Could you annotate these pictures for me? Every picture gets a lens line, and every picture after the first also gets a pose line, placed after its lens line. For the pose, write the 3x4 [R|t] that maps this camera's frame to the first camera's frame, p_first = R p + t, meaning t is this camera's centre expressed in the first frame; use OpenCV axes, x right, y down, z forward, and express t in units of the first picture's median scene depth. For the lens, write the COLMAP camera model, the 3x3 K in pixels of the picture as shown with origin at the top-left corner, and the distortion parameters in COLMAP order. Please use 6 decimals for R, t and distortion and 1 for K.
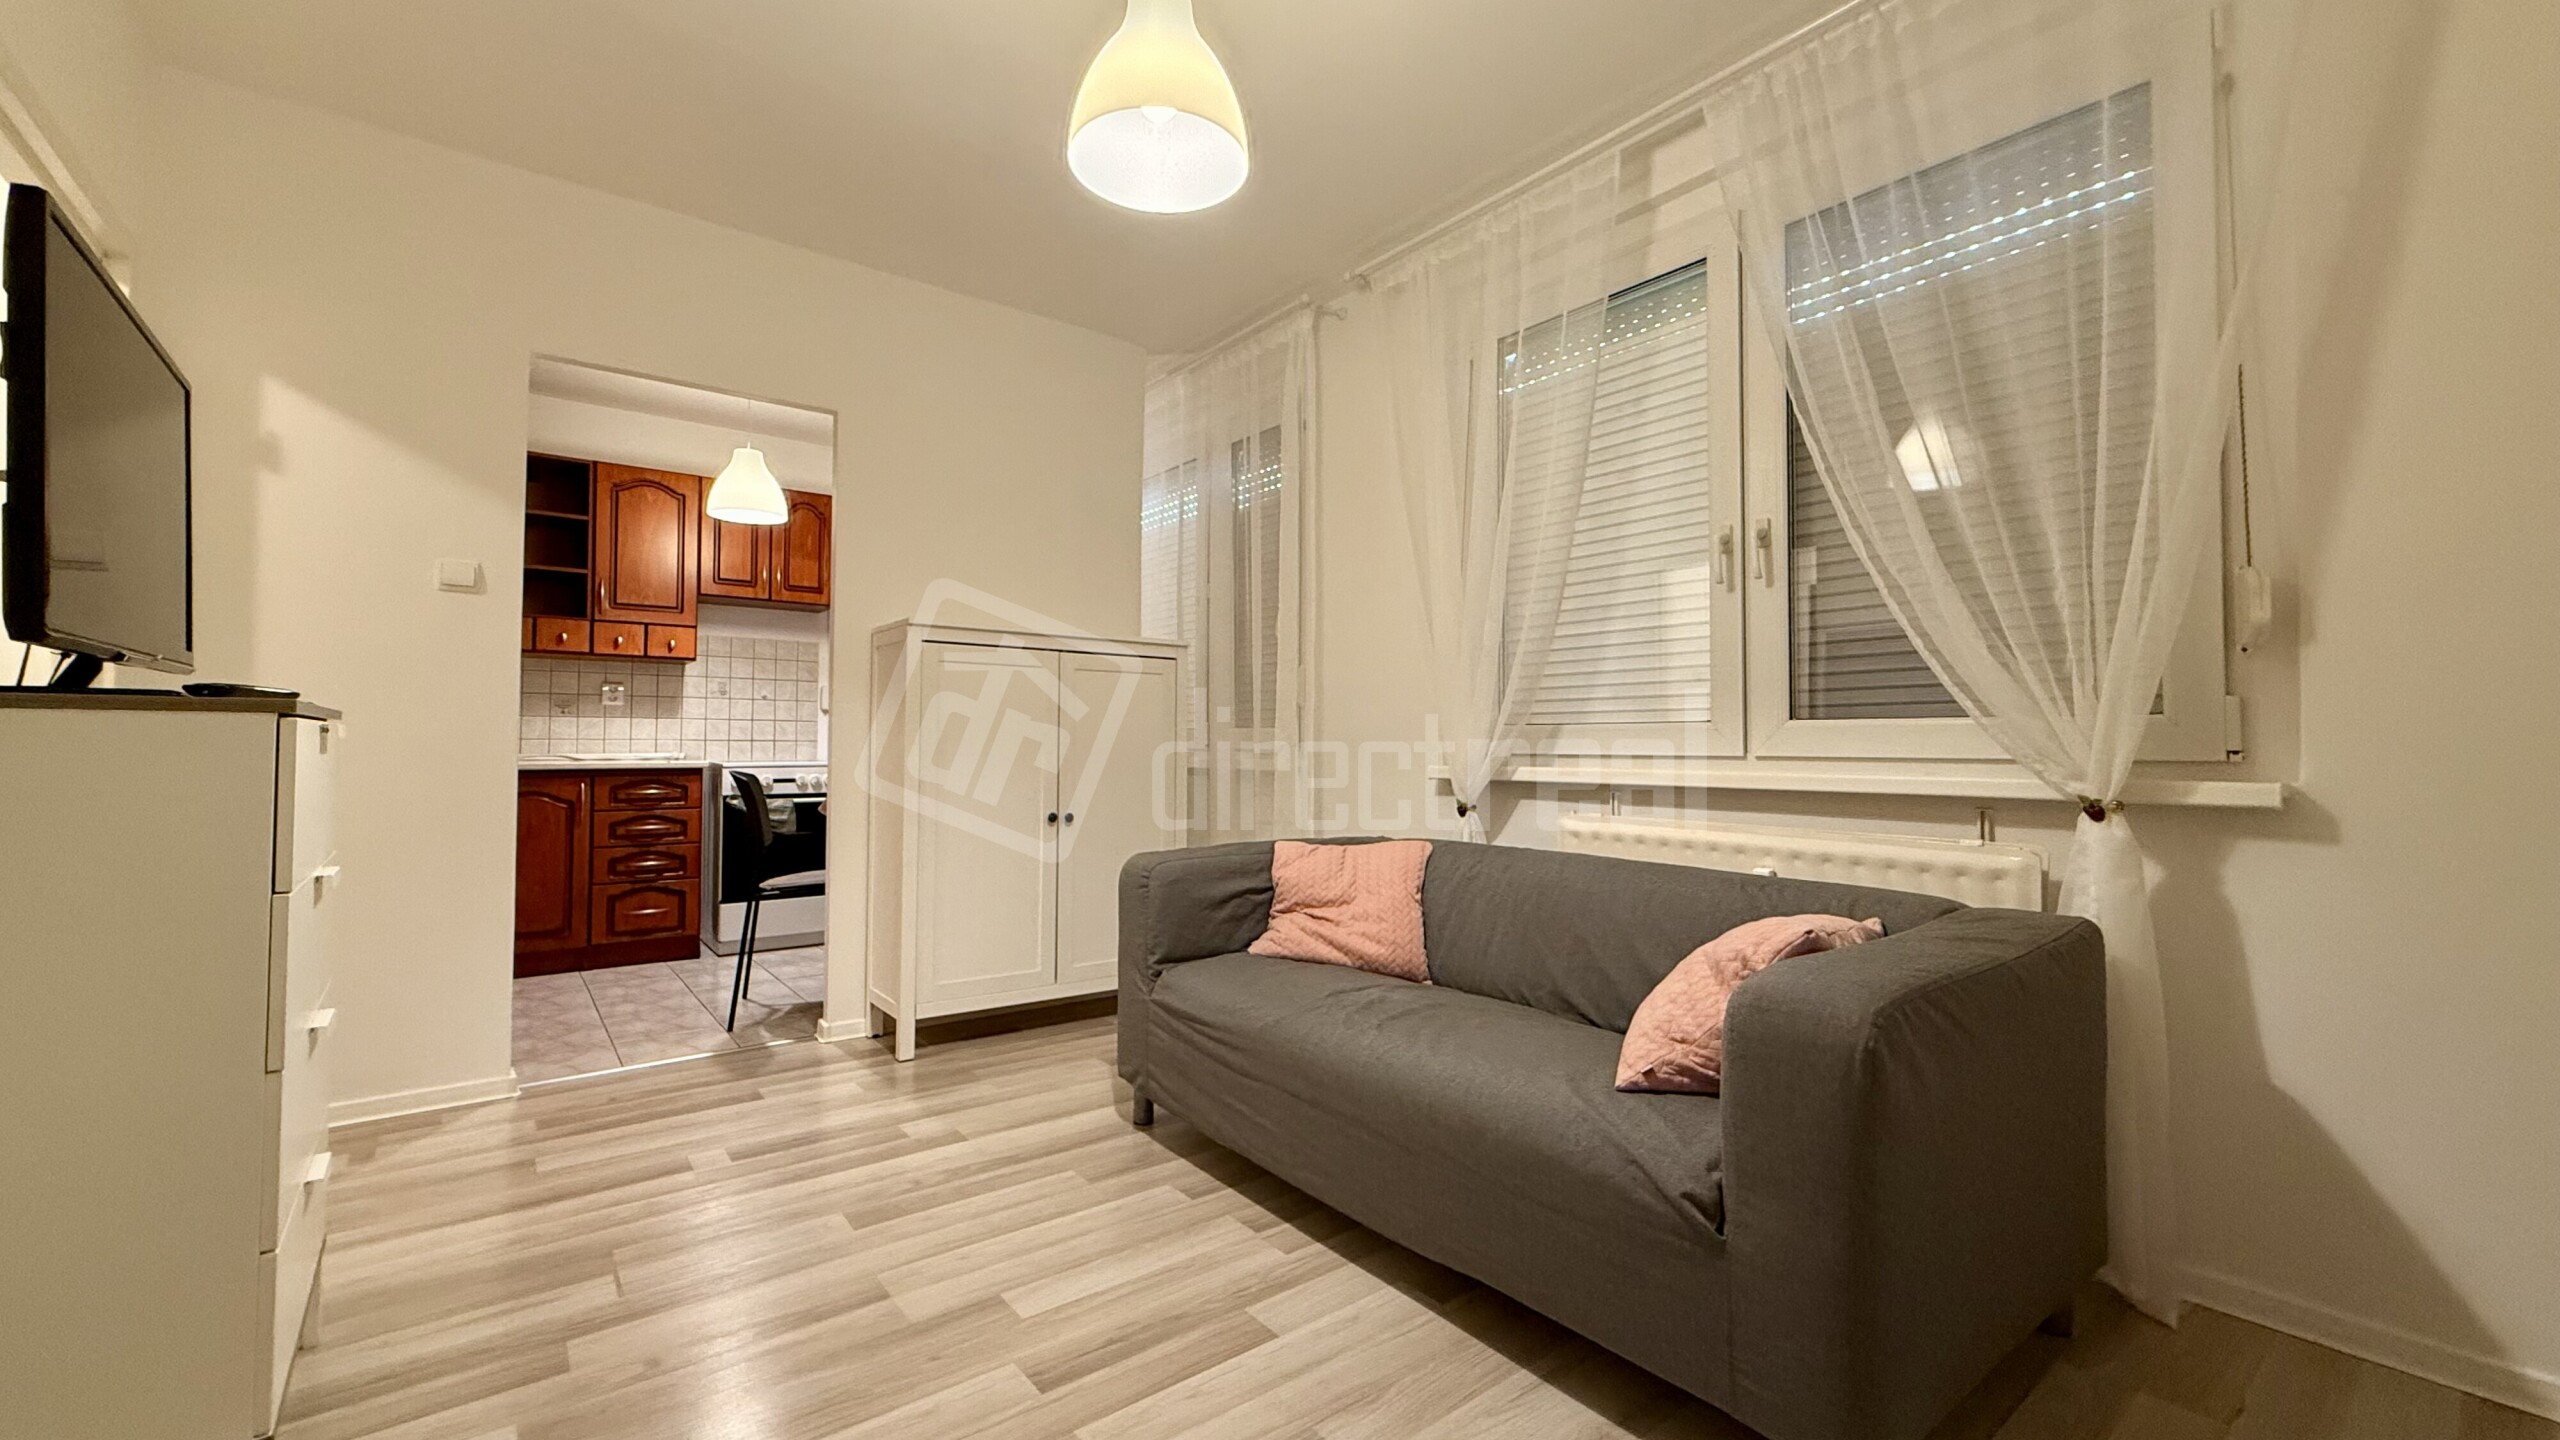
lens RADIAL K [[1017.6, 0, 1271.2], [0, 1017.6, 709.3], [0, 0, 1]] dist [0.002195, 0.000697]
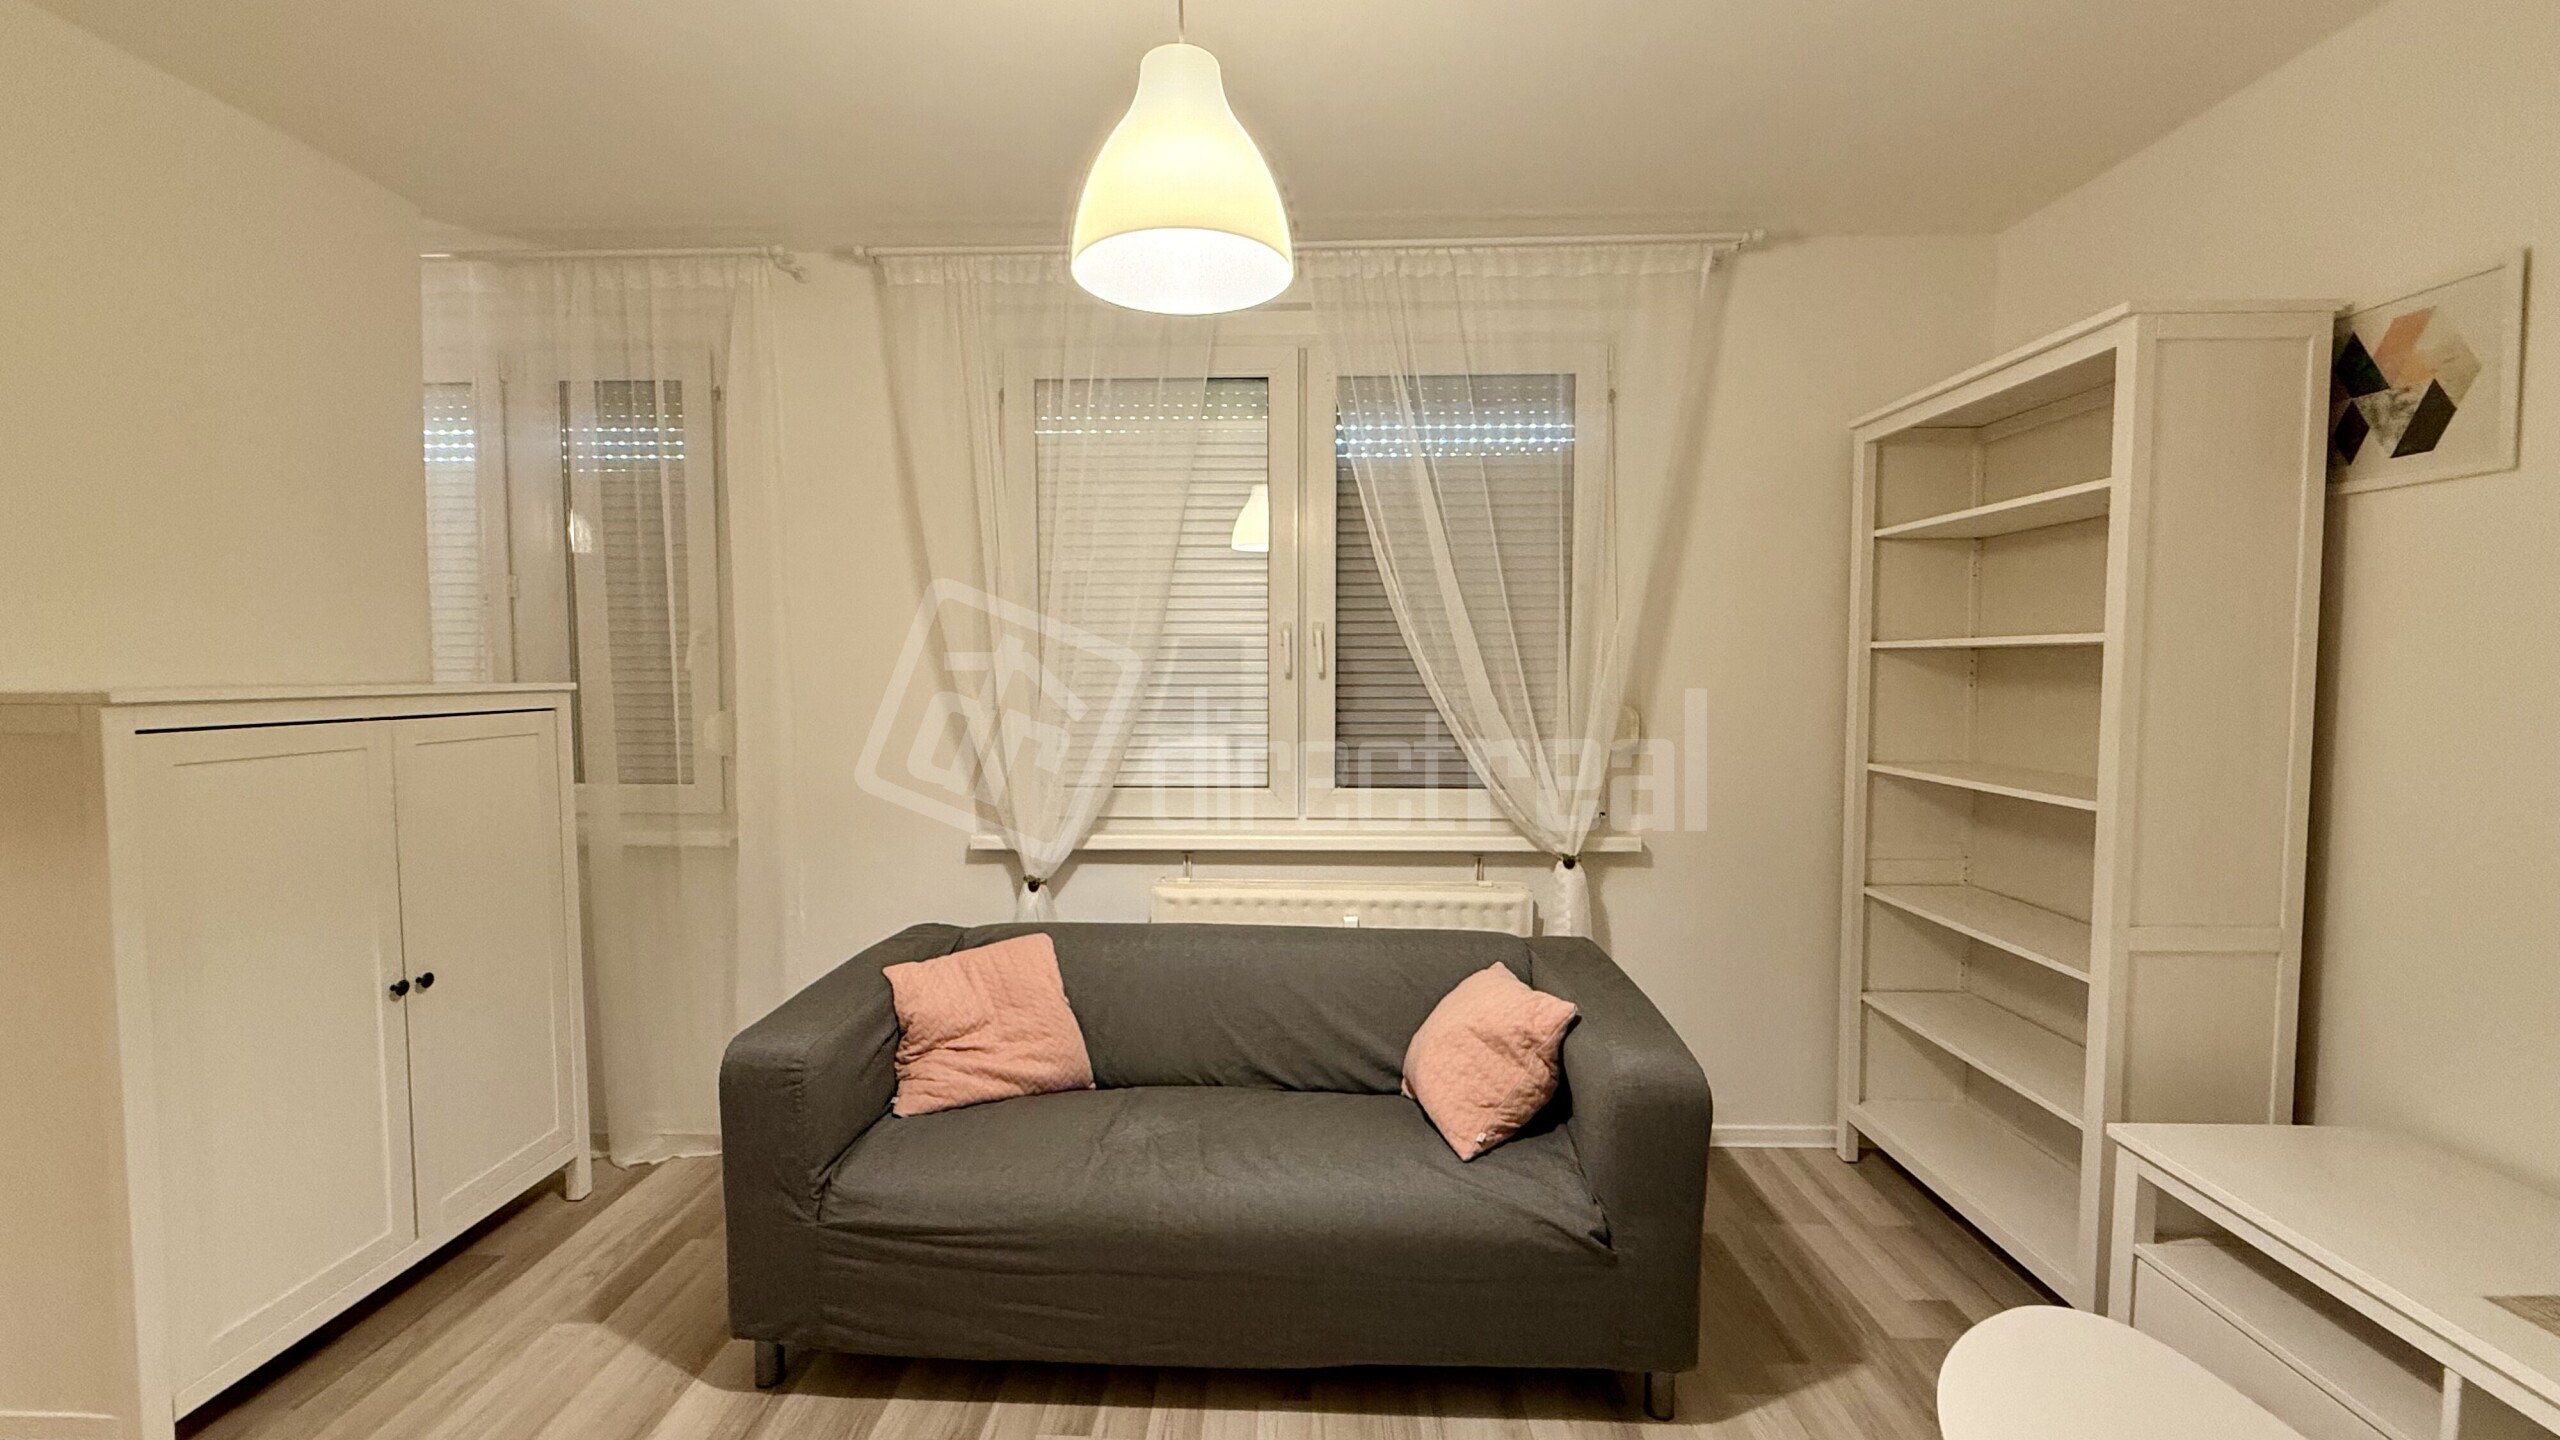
lens RADIAL K [[1017.6, 0, 1272.5], [0, 1017.6, 709.5], [0, 0, 1]] dist [0.002195, 0.000697]
pose [[0.635272, -0.040108, 0.771246, -0.455279], [-0.025443, 0.997022, 0.072806, -0.159949], [-0.771869, -0.065874, 0.632360, 0.260400]]
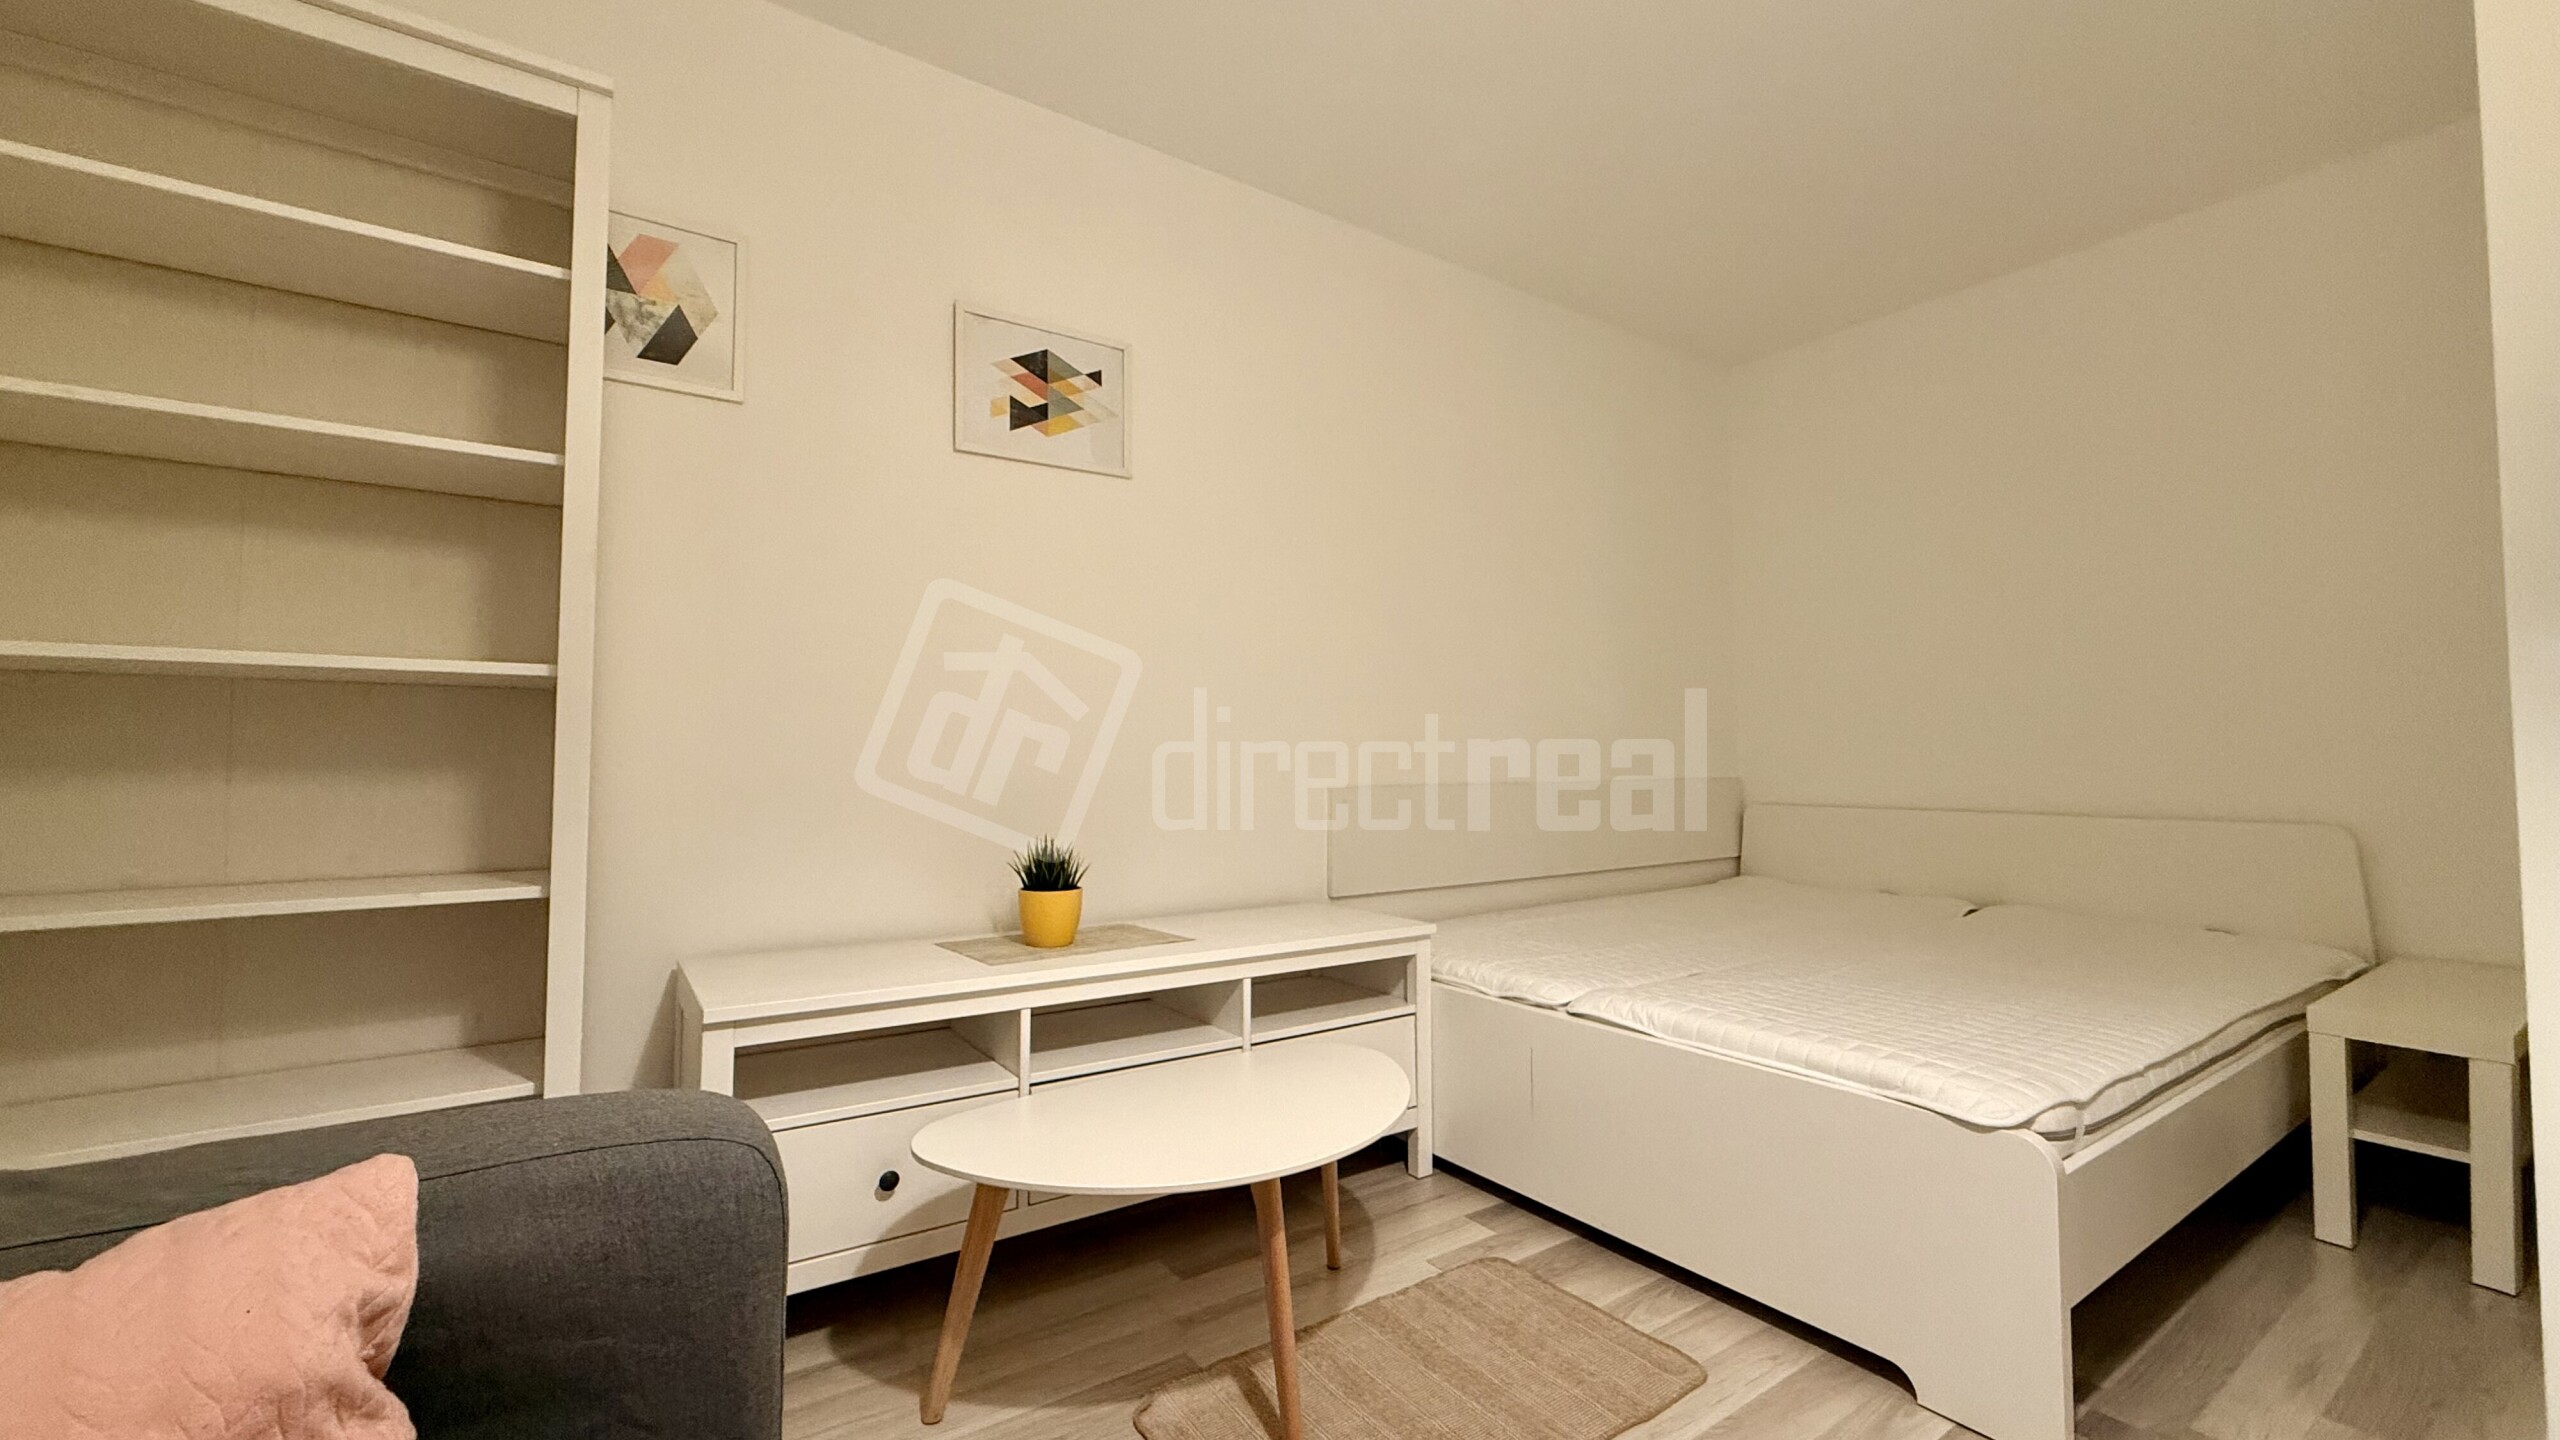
lens RADIAL K [[1017.6, 0, 1276.2], [0, 1017.6, 710.2], [0, 0, 1]] dist [0.002195, 0.000697]
pose [[-0.998291, -0.000119, 0.058435, 0.044857], [-0.004987, 0.996524, -0.083162, 0.025005], [-0.058222, -0.083311, -0.994821, 0.832278]]
